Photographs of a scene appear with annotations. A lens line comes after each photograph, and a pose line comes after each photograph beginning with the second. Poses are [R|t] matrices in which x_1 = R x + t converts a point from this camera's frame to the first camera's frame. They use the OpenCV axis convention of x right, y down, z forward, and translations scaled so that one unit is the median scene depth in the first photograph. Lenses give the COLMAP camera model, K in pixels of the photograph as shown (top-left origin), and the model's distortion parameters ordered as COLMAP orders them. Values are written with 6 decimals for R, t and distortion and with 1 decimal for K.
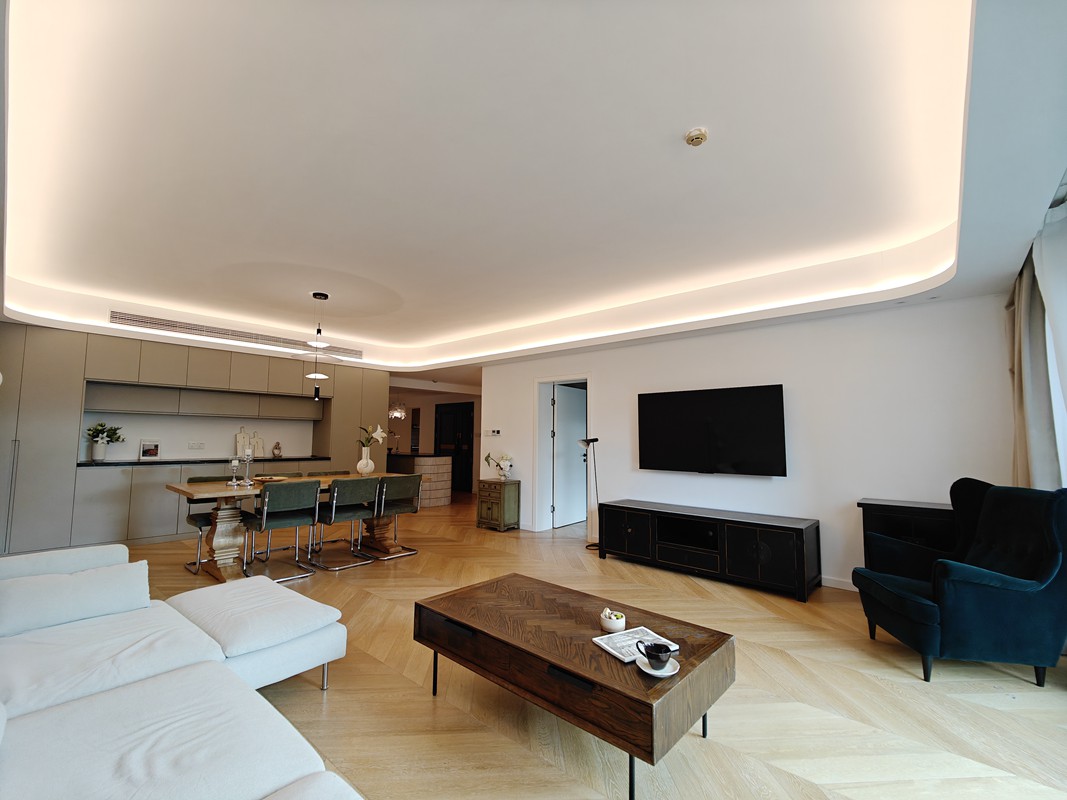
lens RADIAL K [[470.4, 0, 535.3], [0, 470.4, 399.3], [0, 0, 1]] dist [-0.002867, -0.001180]
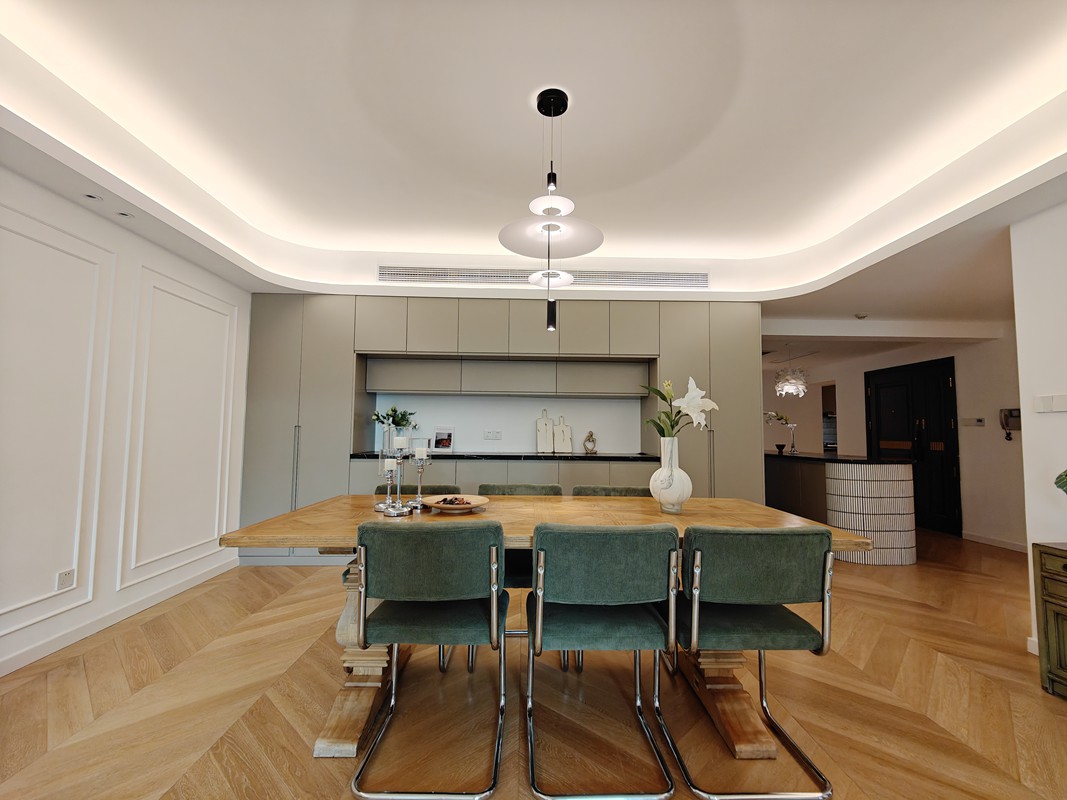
lens RADIAL K [[470.4, 0, 536.4], [0, 470.4, 401.3], [0, 0, 1]] dist [-0.002867, -0.001180]
pose [[0.683656, -0.047678, -0.728245, -0.107843], [0.053778, 0.998442, -0.014882, 0.053045], [0.727820, -0.028989, 0.685155, 0.479999]]
